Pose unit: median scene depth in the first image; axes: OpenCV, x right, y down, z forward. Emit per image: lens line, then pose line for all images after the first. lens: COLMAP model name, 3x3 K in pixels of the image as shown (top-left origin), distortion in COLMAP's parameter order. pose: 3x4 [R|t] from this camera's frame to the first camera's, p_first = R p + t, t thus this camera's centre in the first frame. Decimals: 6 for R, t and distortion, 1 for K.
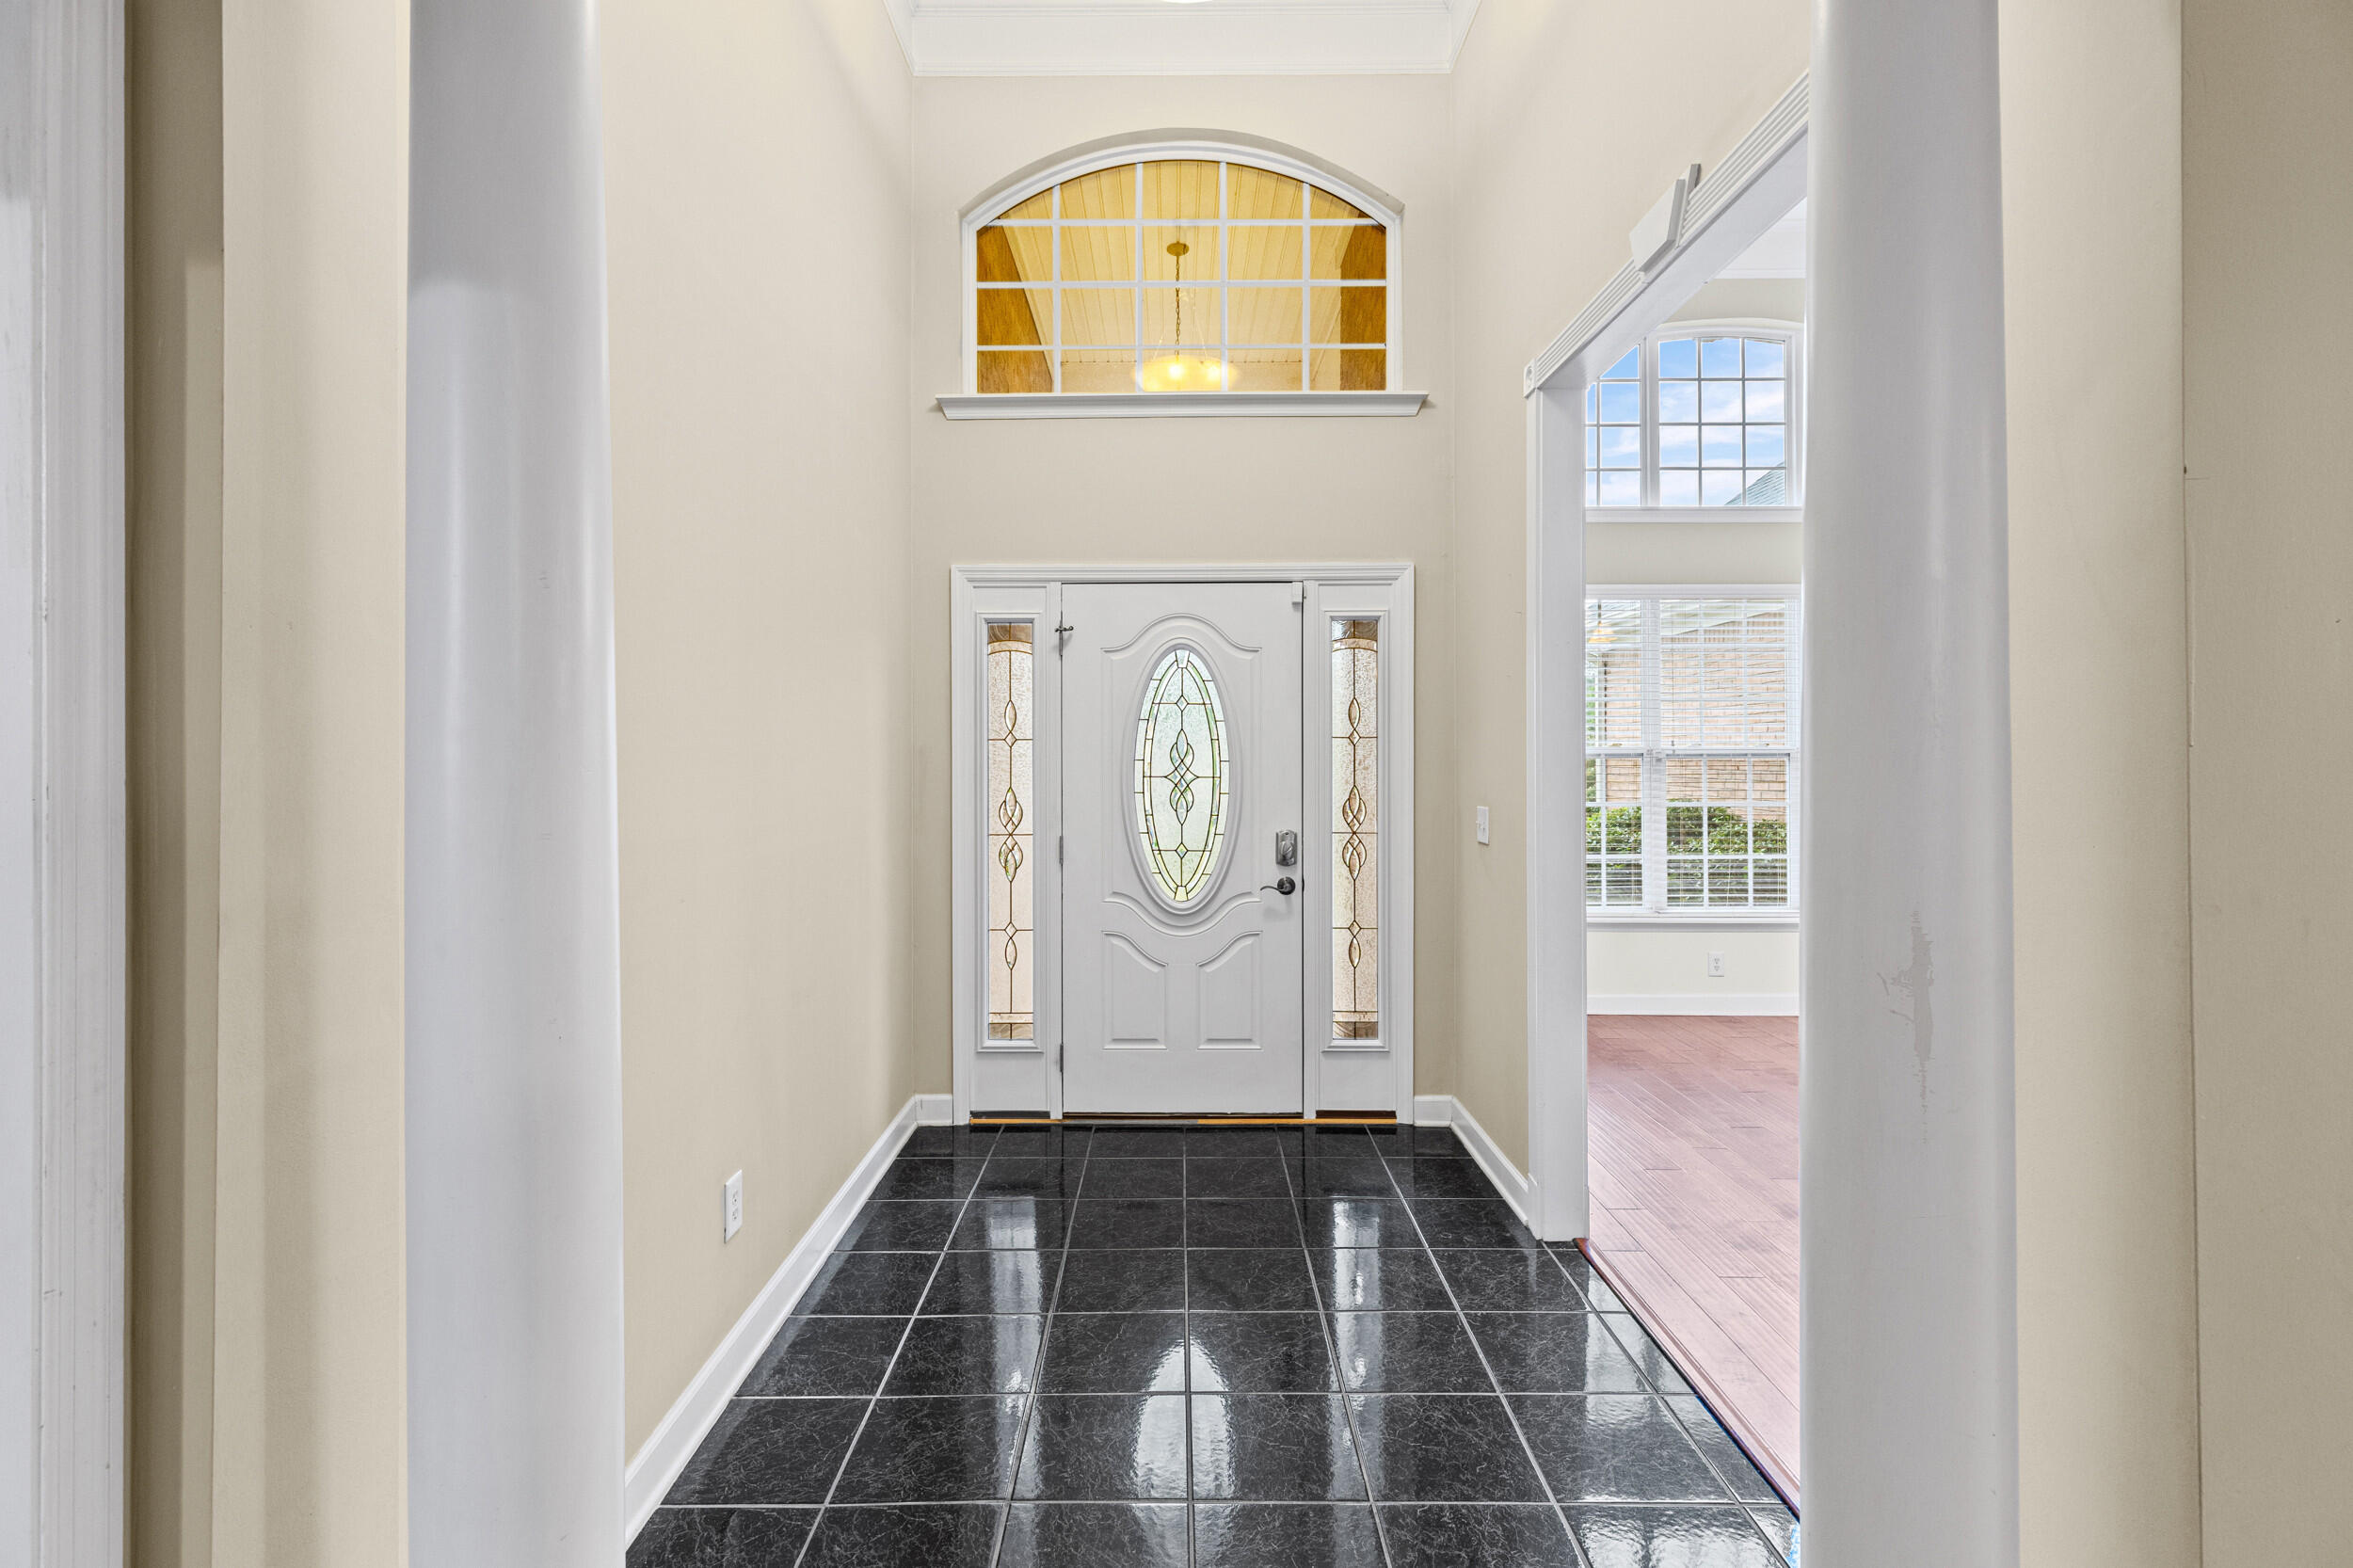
lens RADIAL K [[1066.5, 0, 1178.6], [0, 1066.5, 766.6], [0, 0, 1]] dist [0.004043, 0.001810]
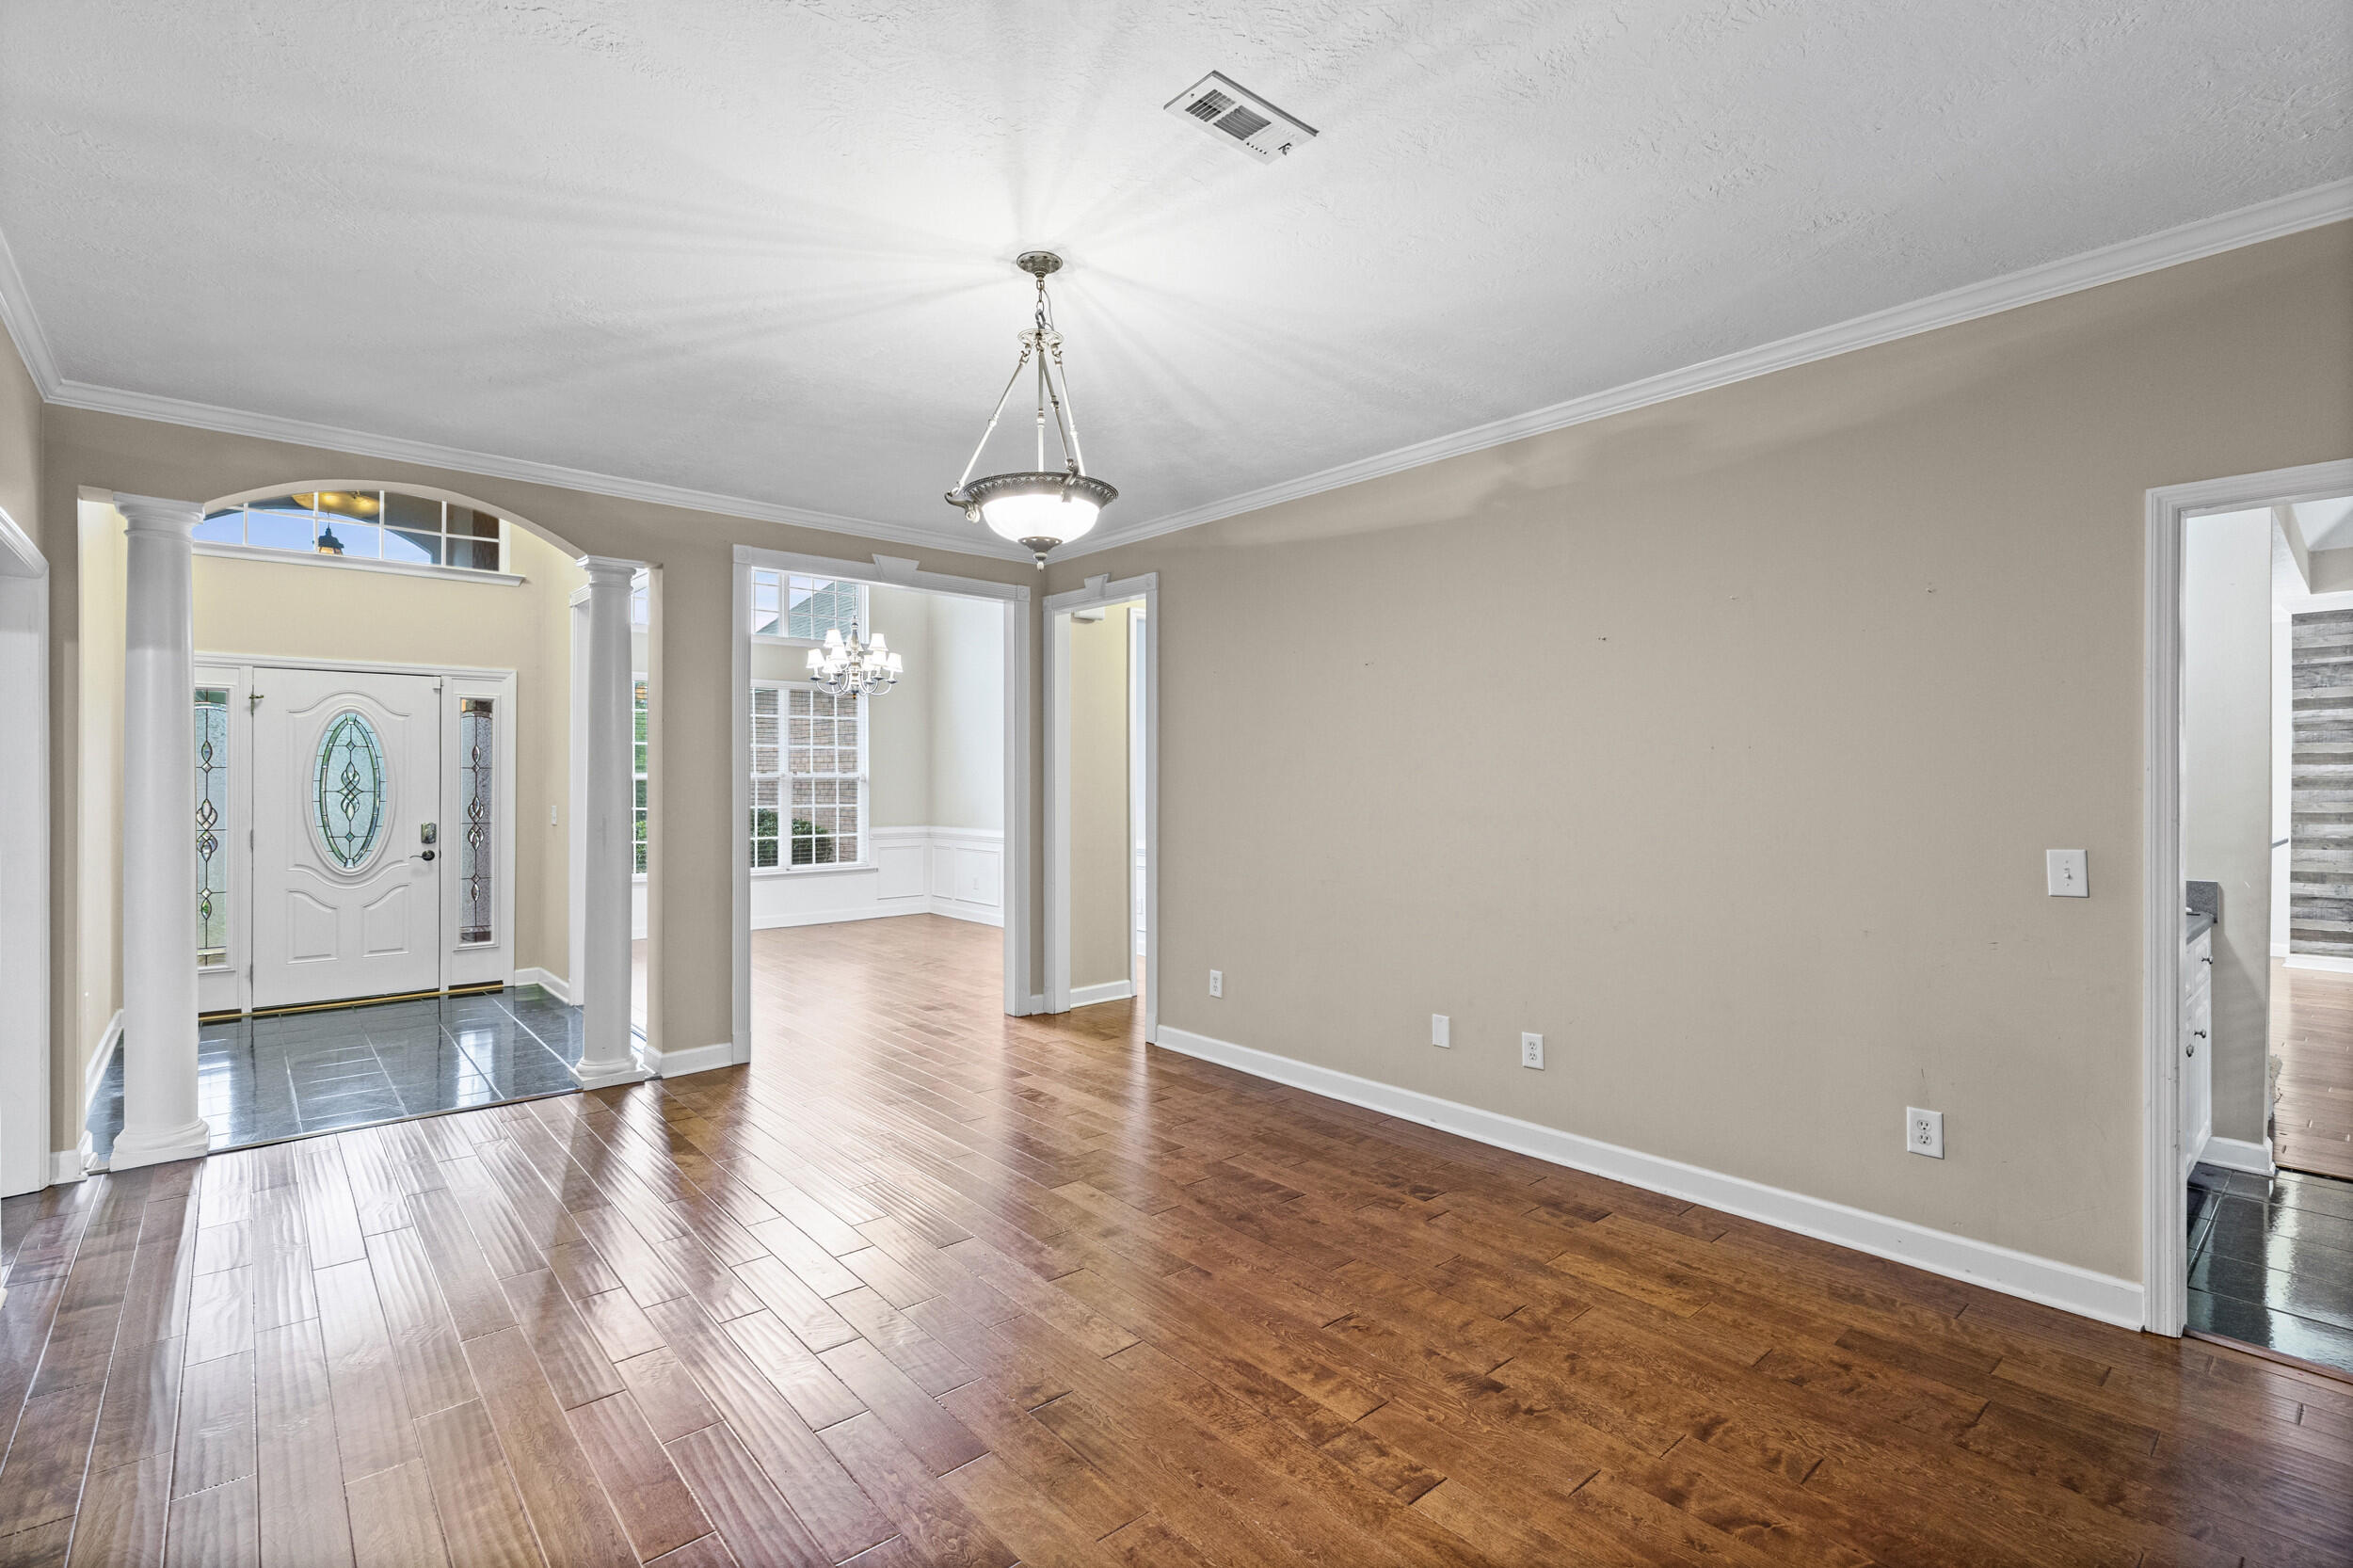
lens RADIAL K [[1066.5, 0, 1172.1], [0, 1066.5, 780.8], [0, 0, 1]] dist [0.004043, 0.001810]
pose [[0.749082, 0.003386, 0.662469, -0.139883], [-0.001012, 0.999992, -0.003966, -0.001273], [-0.662476, 0.002301, 0.749079, -1.057931]]
